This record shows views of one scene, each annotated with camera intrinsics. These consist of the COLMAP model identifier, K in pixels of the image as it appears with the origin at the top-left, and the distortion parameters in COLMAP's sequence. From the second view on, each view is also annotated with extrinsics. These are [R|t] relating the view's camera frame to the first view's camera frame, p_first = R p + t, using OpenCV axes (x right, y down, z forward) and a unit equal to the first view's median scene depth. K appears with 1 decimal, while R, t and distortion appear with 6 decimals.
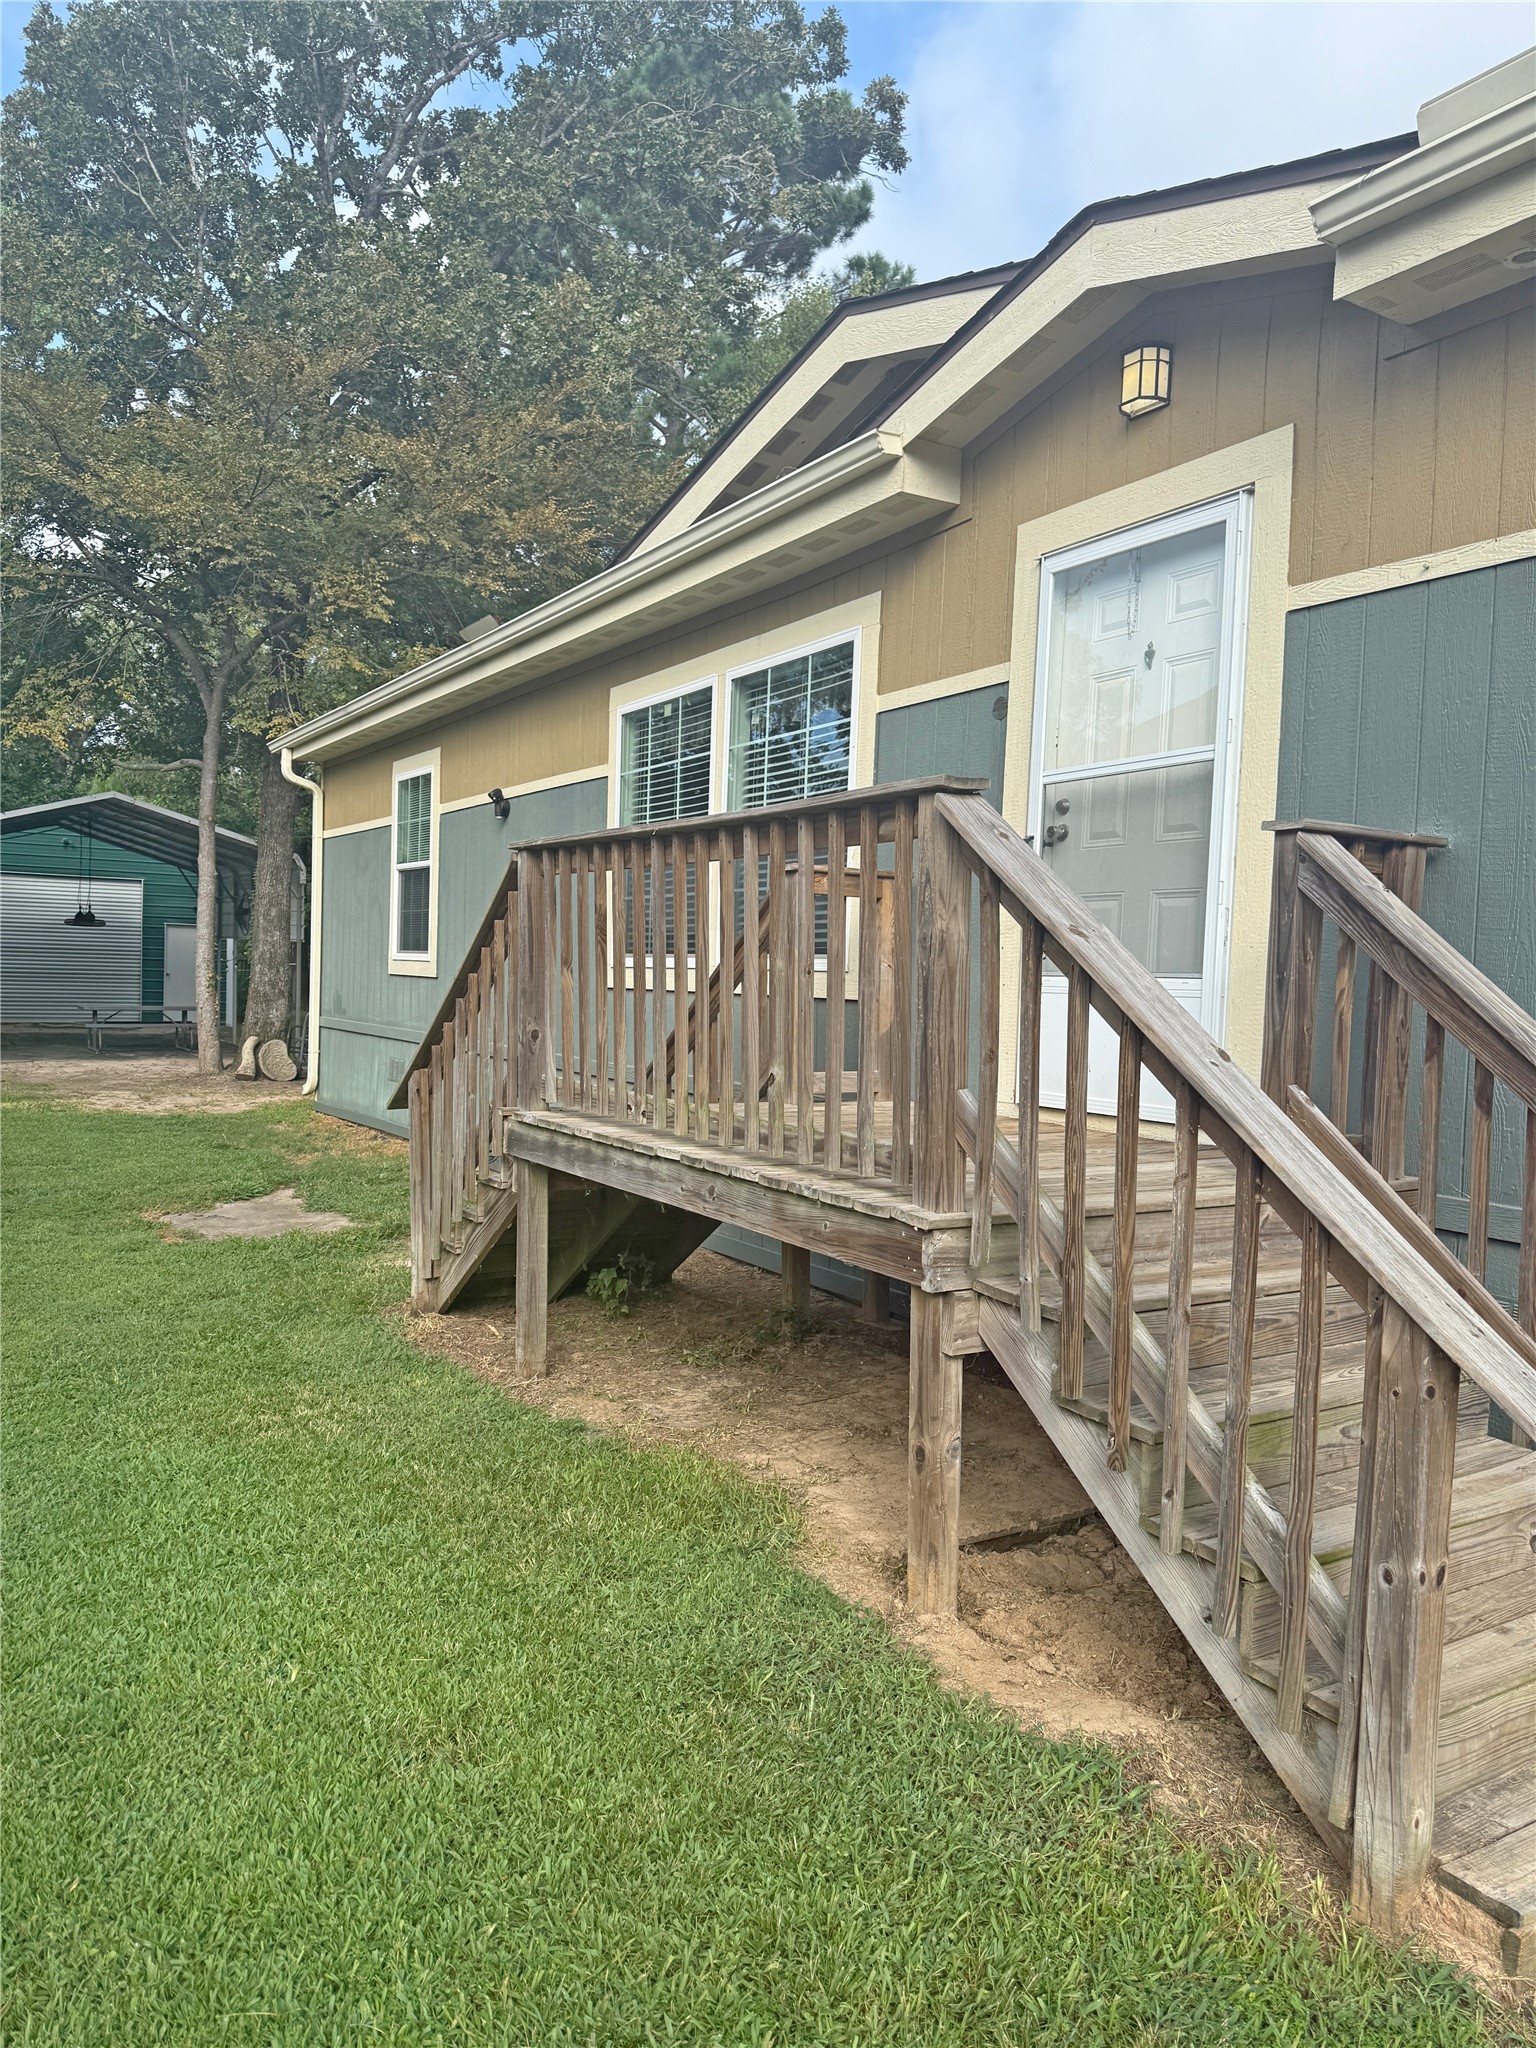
lens RADIAL K [[1457.9, 0, 768.0], [0, 1457.9, 1024.0], [0, 0, 1]] dist [0.094755, -0.164902]
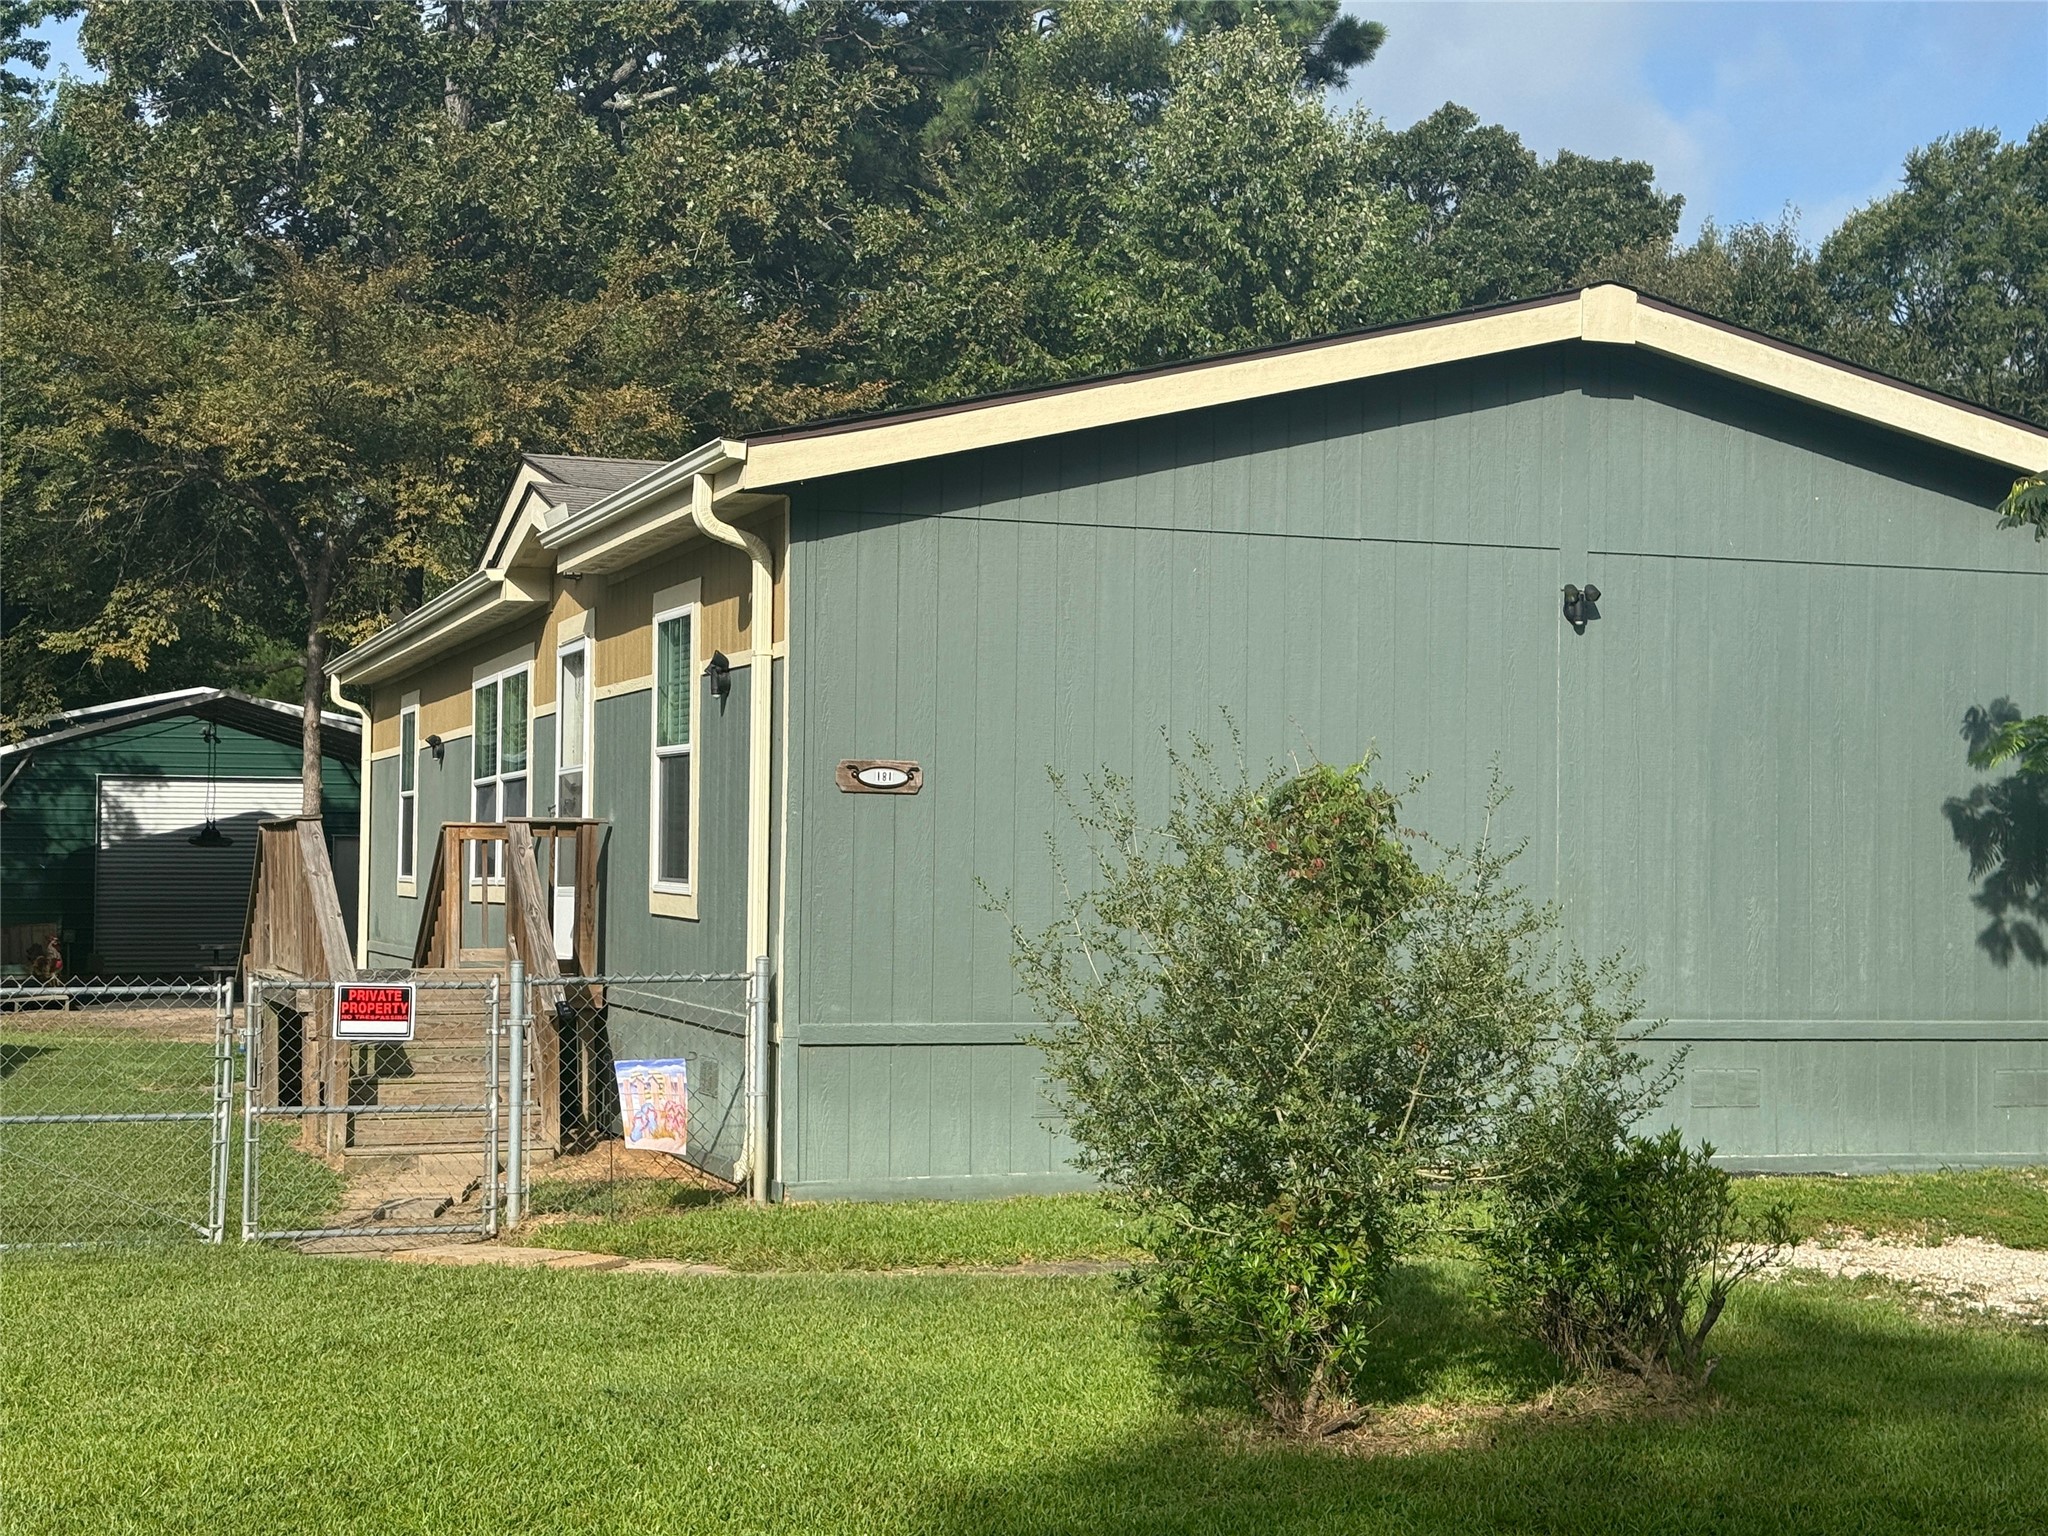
lens RADIAL K [[2974.3, 0, 1024.0], [0, 2974.3, 768.0], [0, 0, 1]] dist [-0.004025, -0.003375]
pose [[0.979482, -0.032981, -0.198815, 0.528252], [0.016581, 0.996362, -0.083595, 0.051982], [0.200849, 0.078583, 0.976465, -0.866923]]
